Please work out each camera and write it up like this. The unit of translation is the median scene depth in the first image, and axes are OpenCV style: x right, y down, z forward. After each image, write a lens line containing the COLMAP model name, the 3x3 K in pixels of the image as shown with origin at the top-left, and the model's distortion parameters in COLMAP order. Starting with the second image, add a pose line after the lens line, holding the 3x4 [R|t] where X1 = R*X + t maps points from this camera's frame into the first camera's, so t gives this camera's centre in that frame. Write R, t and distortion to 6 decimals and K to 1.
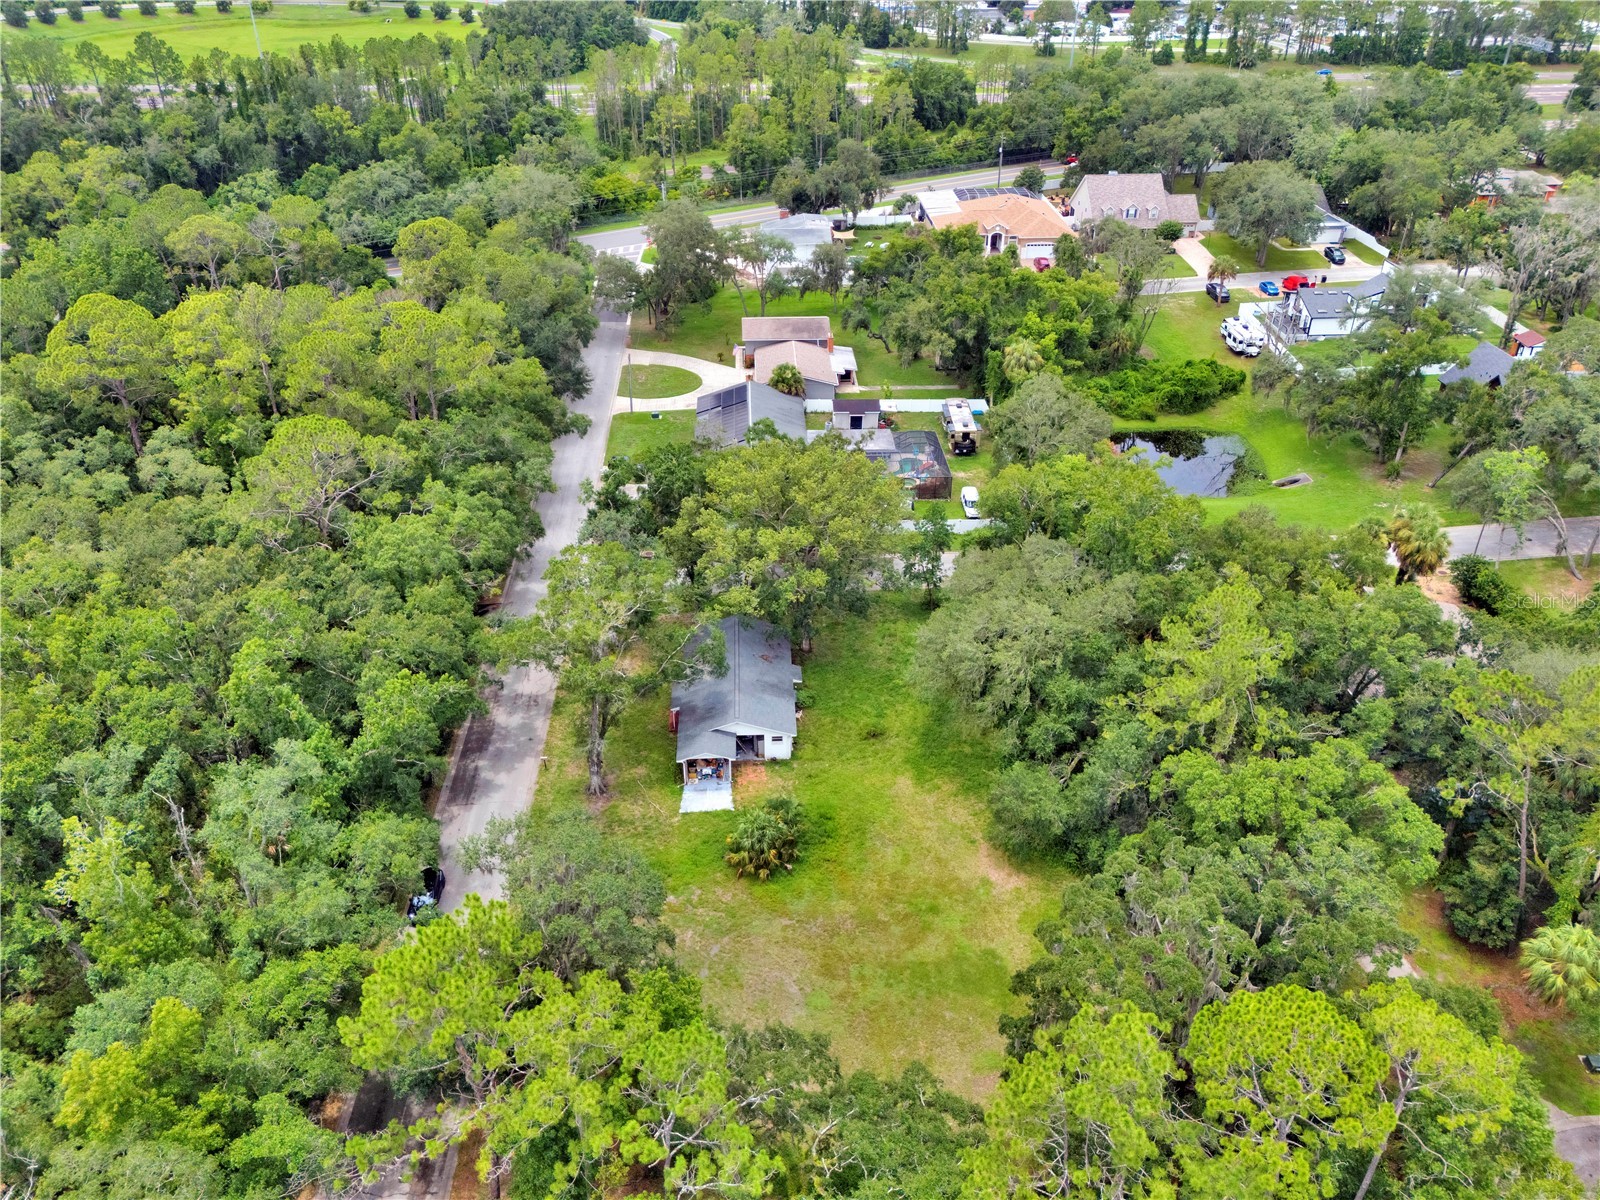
lens RADIAL K [[1175.6, 0, 799.7], [0, 1175.6, 612.0], [0, 0, 1]] dist [0.057355, -0.047519]
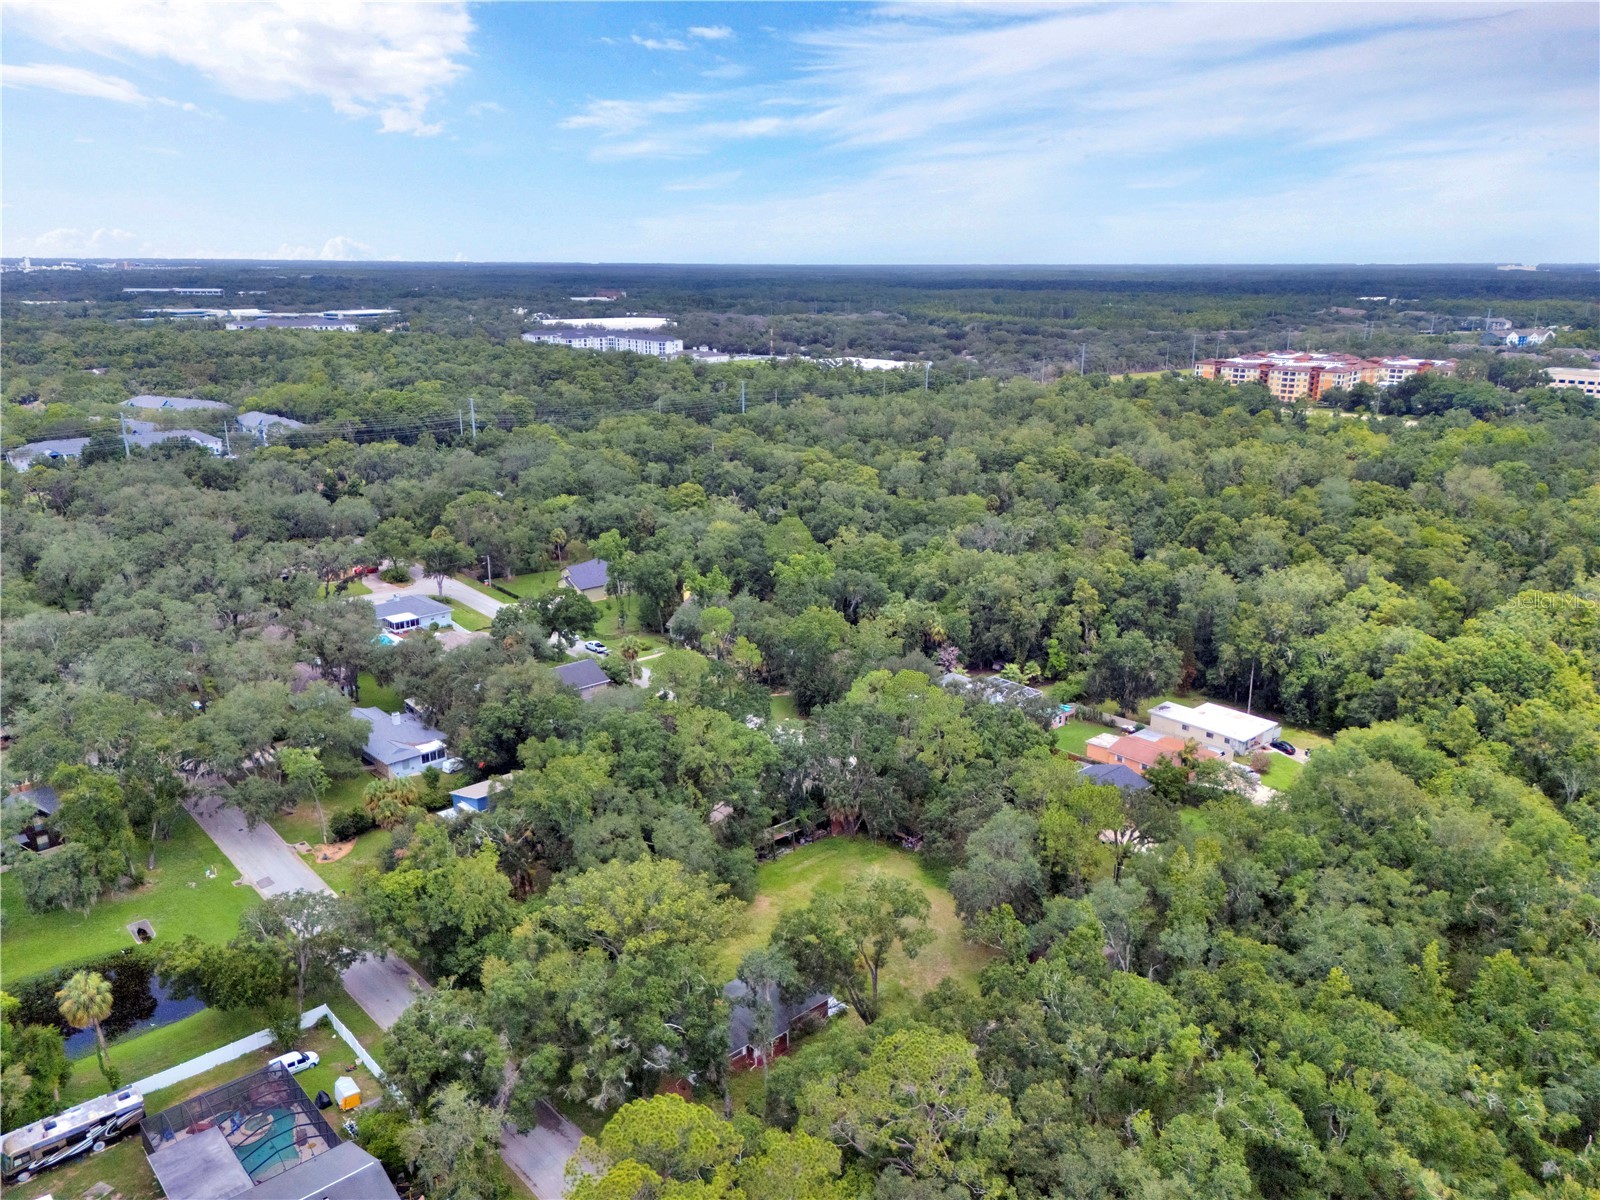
lens RADIAL K [[1175.6, 0, 800.6], [0, 1175.6, 602.2], [0, 0, 1]] dist [0.057355, -0.047519]
pose [[-0.644621, -0.214572, 0.733773, -0.540478], [0.404184, 0.719044, 0.565342, -0.546581], [-0.648921, 0.661011, -0.376785, 0.662876]]
